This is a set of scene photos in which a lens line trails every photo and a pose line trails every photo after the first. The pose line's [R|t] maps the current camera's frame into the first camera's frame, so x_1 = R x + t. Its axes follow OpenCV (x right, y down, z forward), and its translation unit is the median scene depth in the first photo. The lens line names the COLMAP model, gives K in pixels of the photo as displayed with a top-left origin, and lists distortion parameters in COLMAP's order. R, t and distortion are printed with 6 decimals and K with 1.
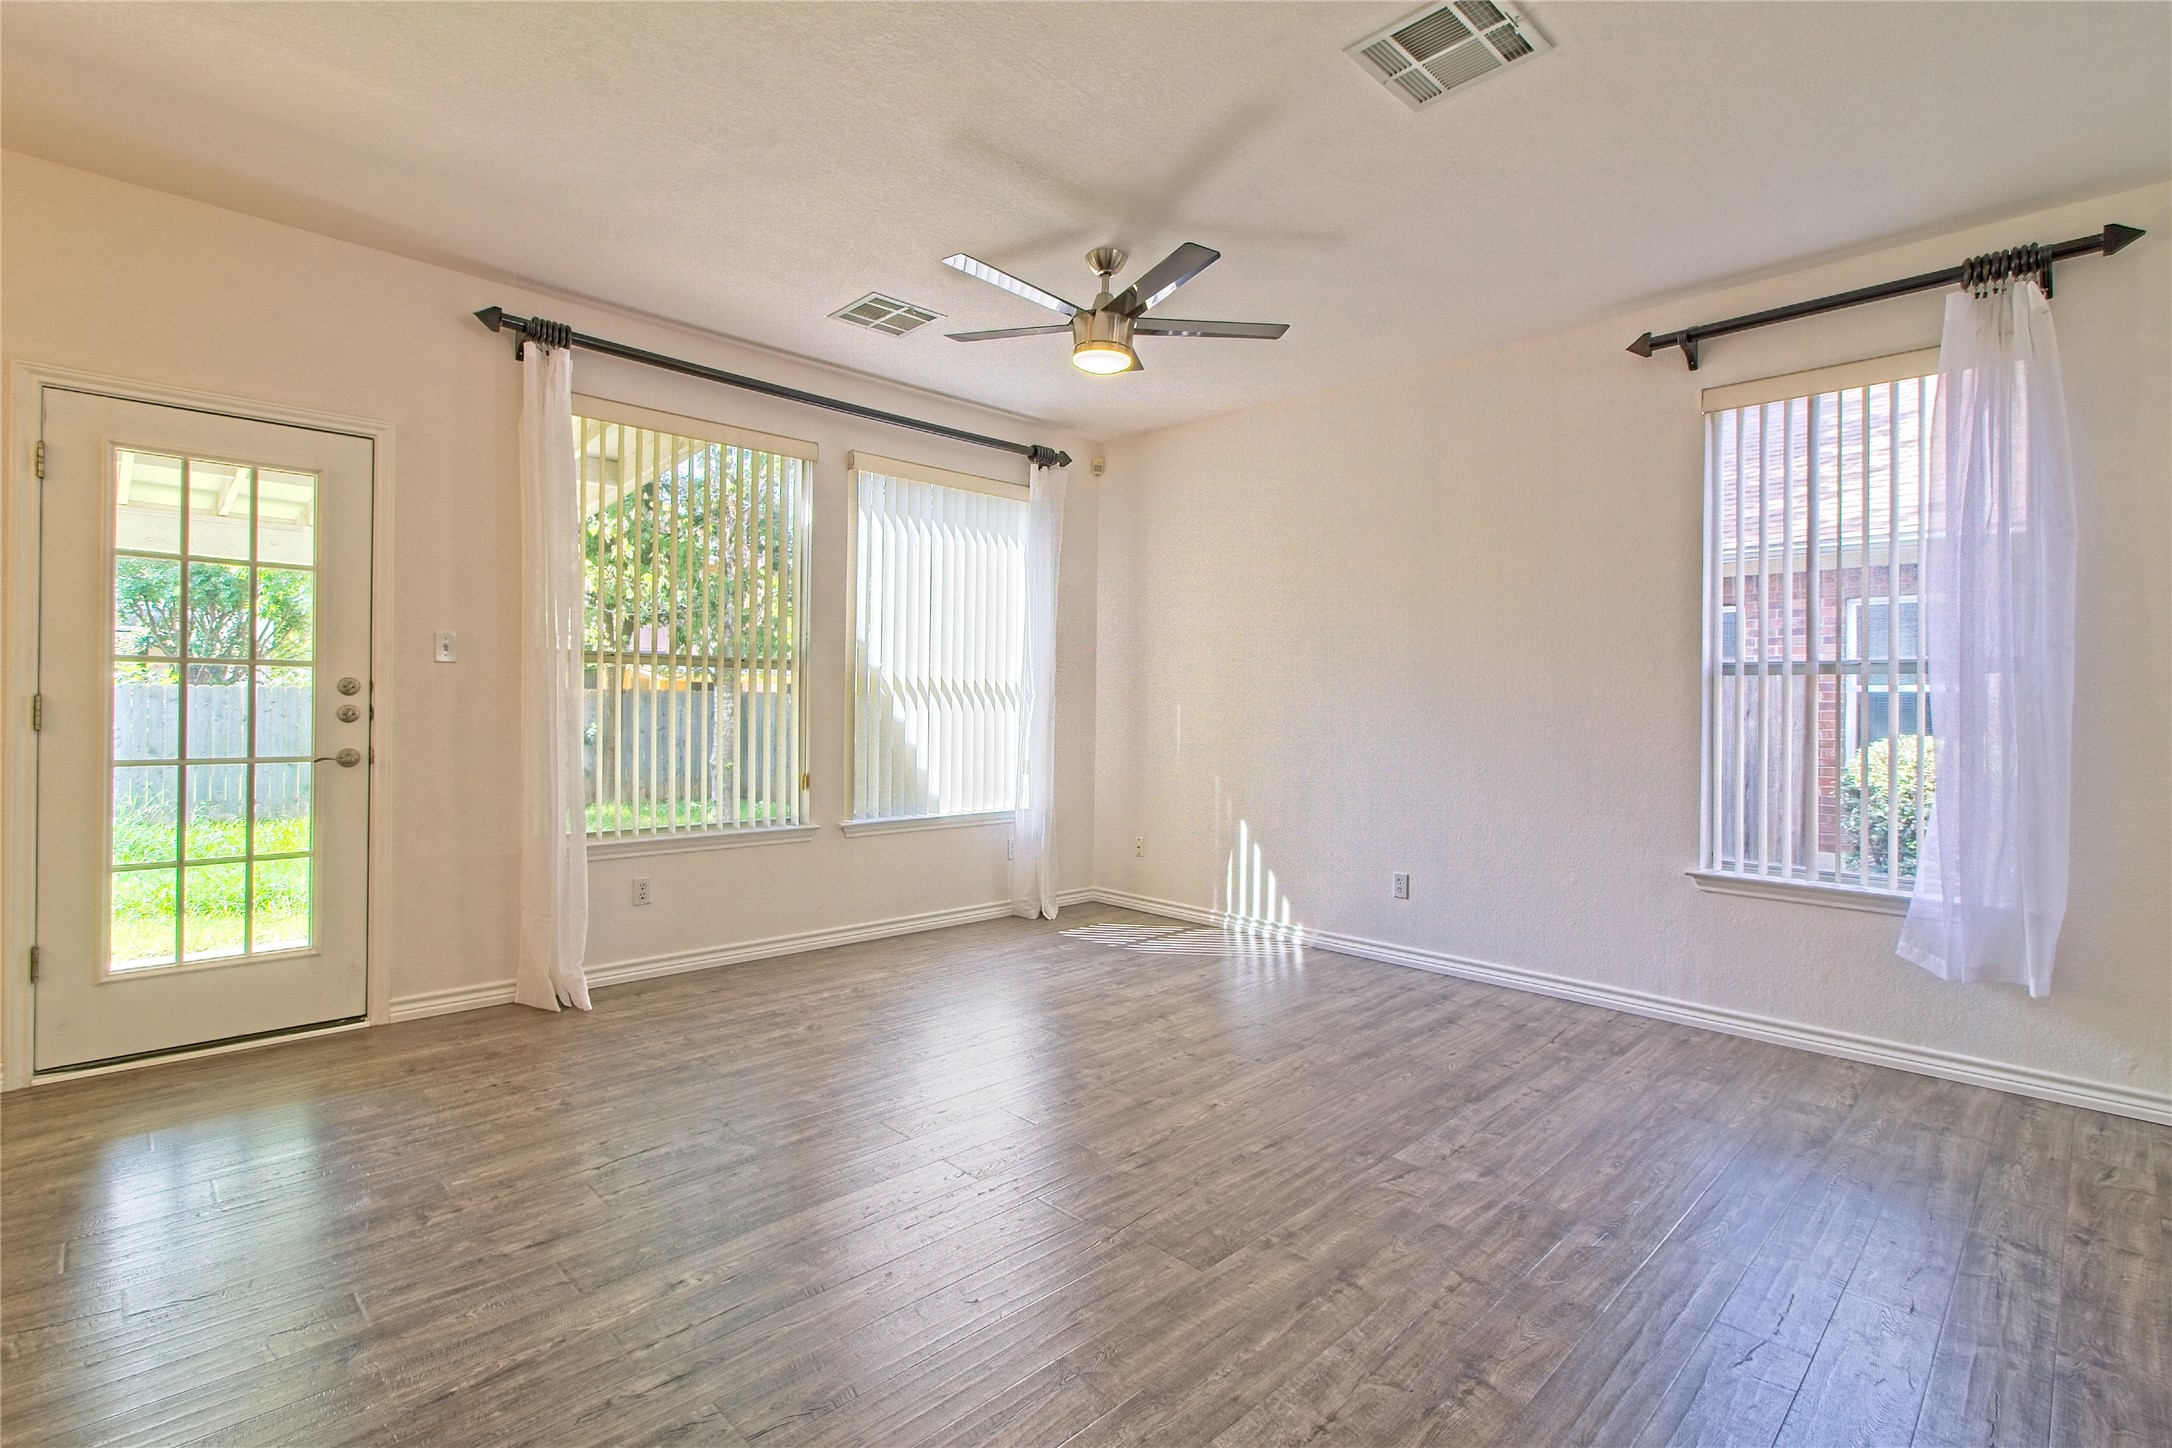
lens RADIAL K [[1001.6, 0, 1077.4], [0, 1001.6, 707.5], [0, 0, 1]] dist [0.001682, 0.002057]
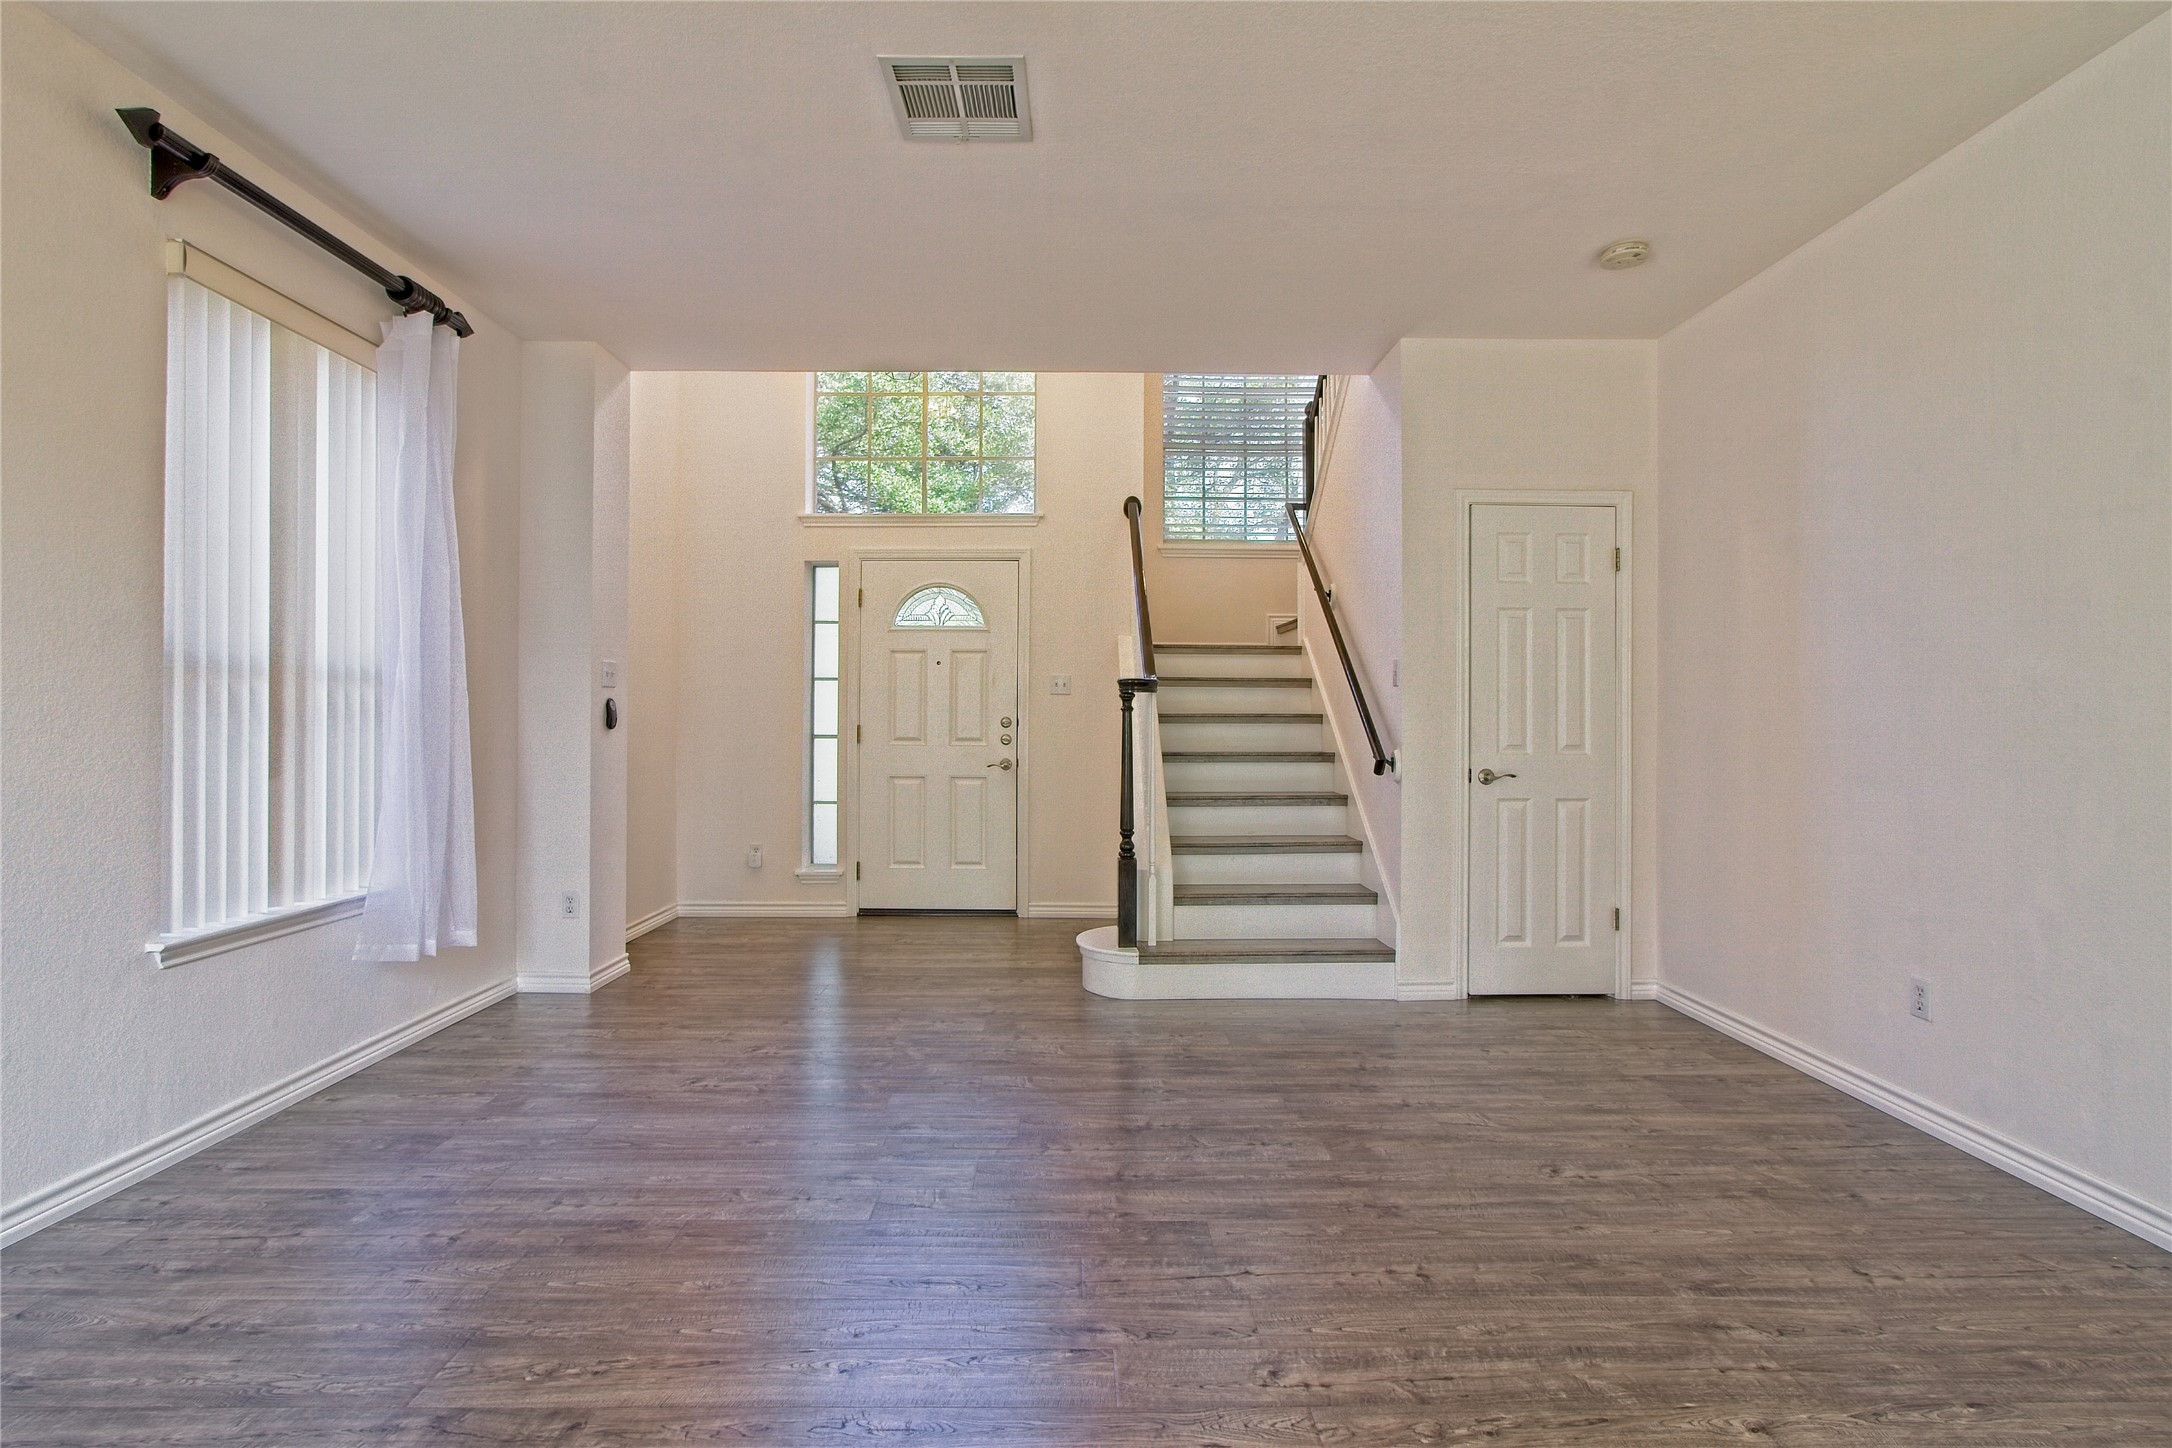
lens RADIAL K [[1001.6, 0, 1075.9], [0, 1001.6, 715.3], [0, 0, 1]] dist [0.001682, 0.002057]
pose [[-0.716686, -0.018093, 0.697162, -0.356147], [-0.012570, 0.999836, 0.013026, -0.009502], [-0.697283, 0.000572, -0.716796, 1.253628]]
